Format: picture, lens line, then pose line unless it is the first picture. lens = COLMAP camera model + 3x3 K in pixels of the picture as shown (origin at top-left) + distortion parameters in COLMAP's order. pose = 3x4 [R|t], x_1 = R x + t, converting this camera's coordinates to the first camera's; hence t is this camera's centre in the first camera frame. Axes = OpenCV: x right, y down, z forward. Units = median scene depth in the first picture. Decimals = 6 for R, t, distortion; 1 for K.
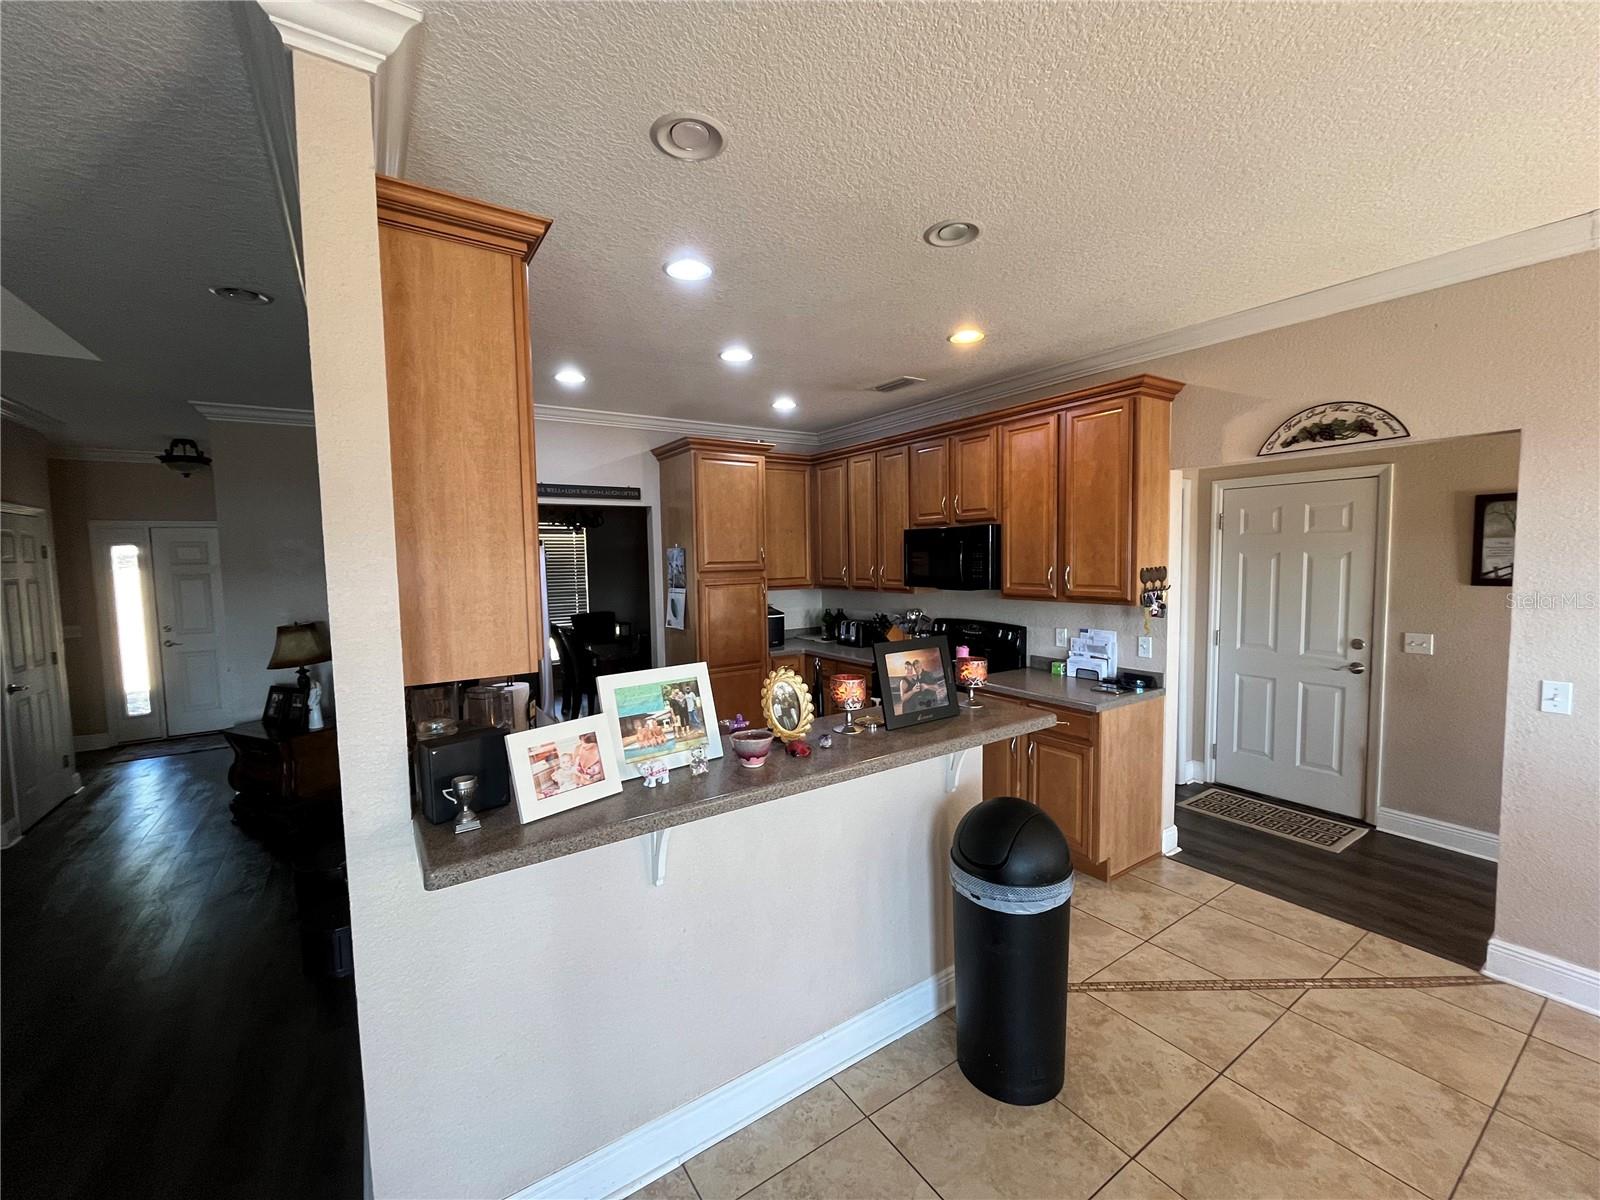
lens RADIAL K [[648.0, 0, 793.0], [0, 648.0, 599.9], [0, 0, 1]] dist [-0.001867, -0.000319]
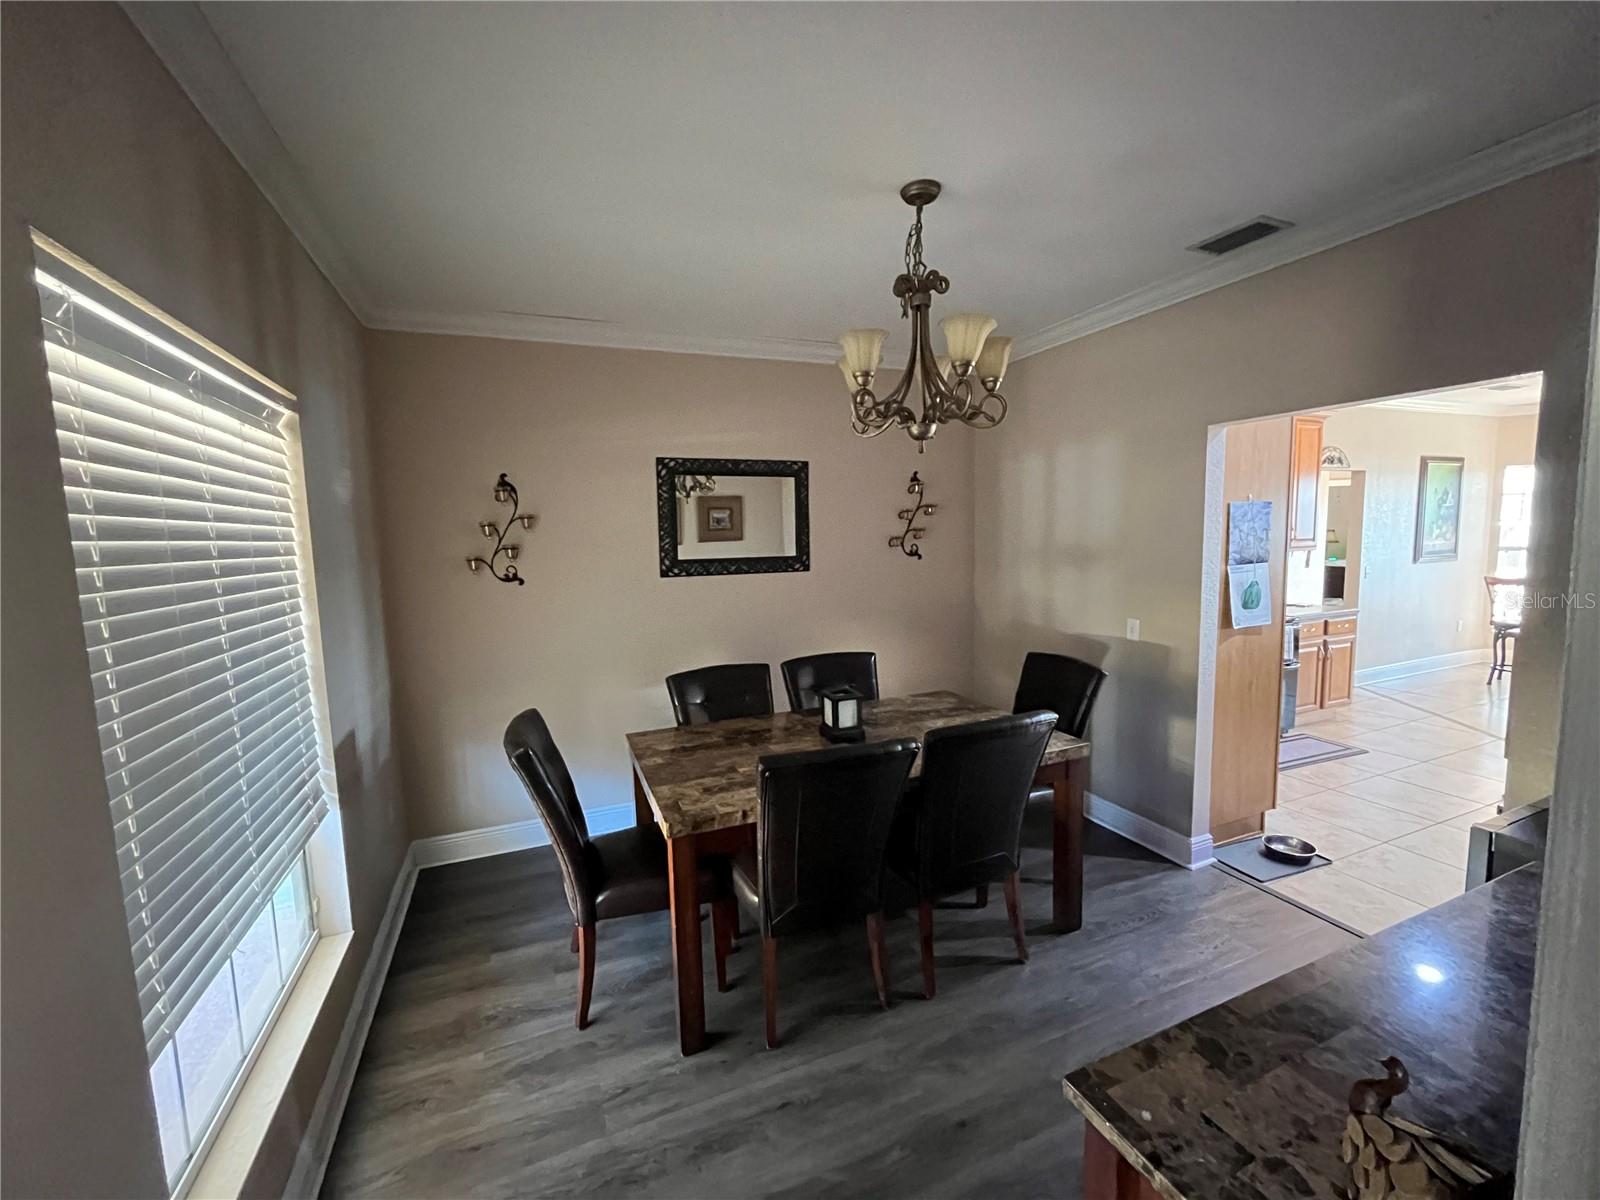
lens RADIAL K [[651.9, 0, 800.0], [0, 651.9, 600.0], [0, 0, 1]] dist [-0.002934, -0.000296]
pose [[0.184935, -0.088641, 0.978745, -1.814555], [0.092381, 0.993082, 0.072484, -0.141547], [-0.978399, 0.077012, 0.191844, 2.647385]]
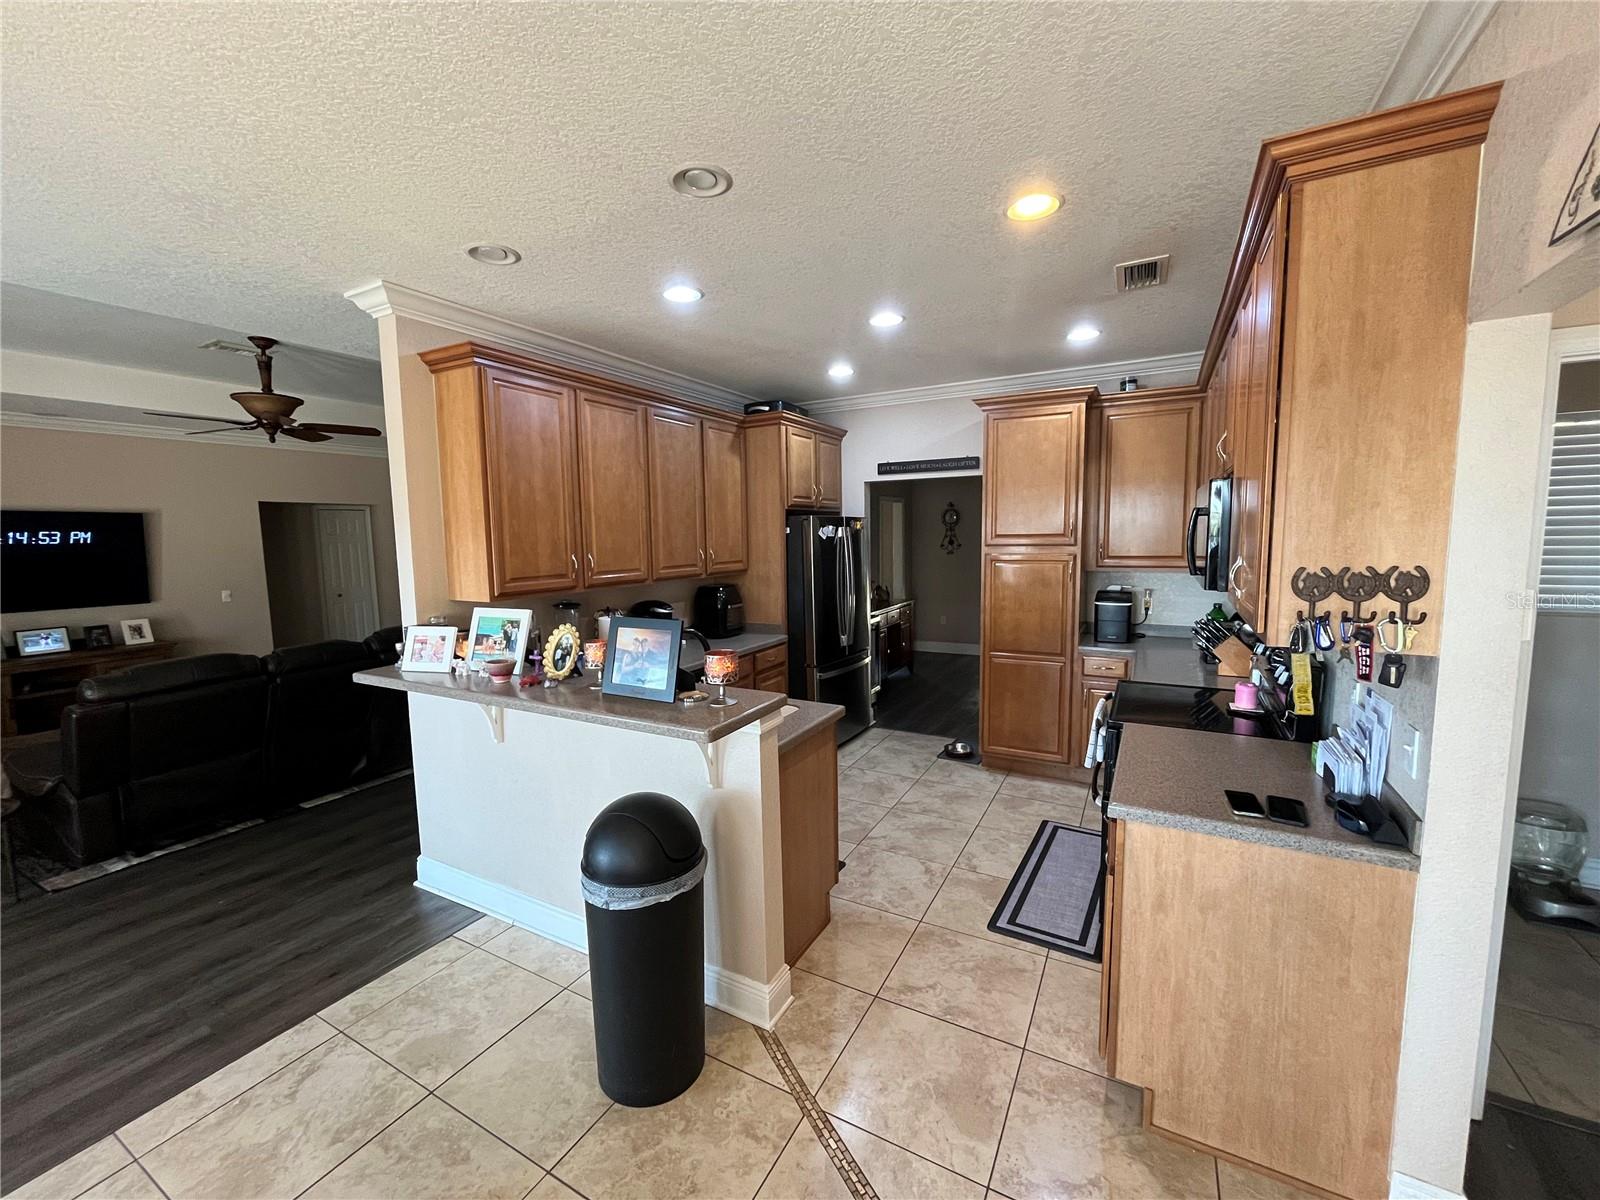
lens RADIAL K [[648.0, 0, 793.0], [0, 648.0, 599.9], [0, 0, 1]] dist [-0.001867, -0.000319]
pose [[0.460426, 0.103062, -0.881695, 1.045970], [-0.052502, 0.994660, 0.088850, -0.064102], [0.886144, 0.005383, 0.463378, 0.627239]]
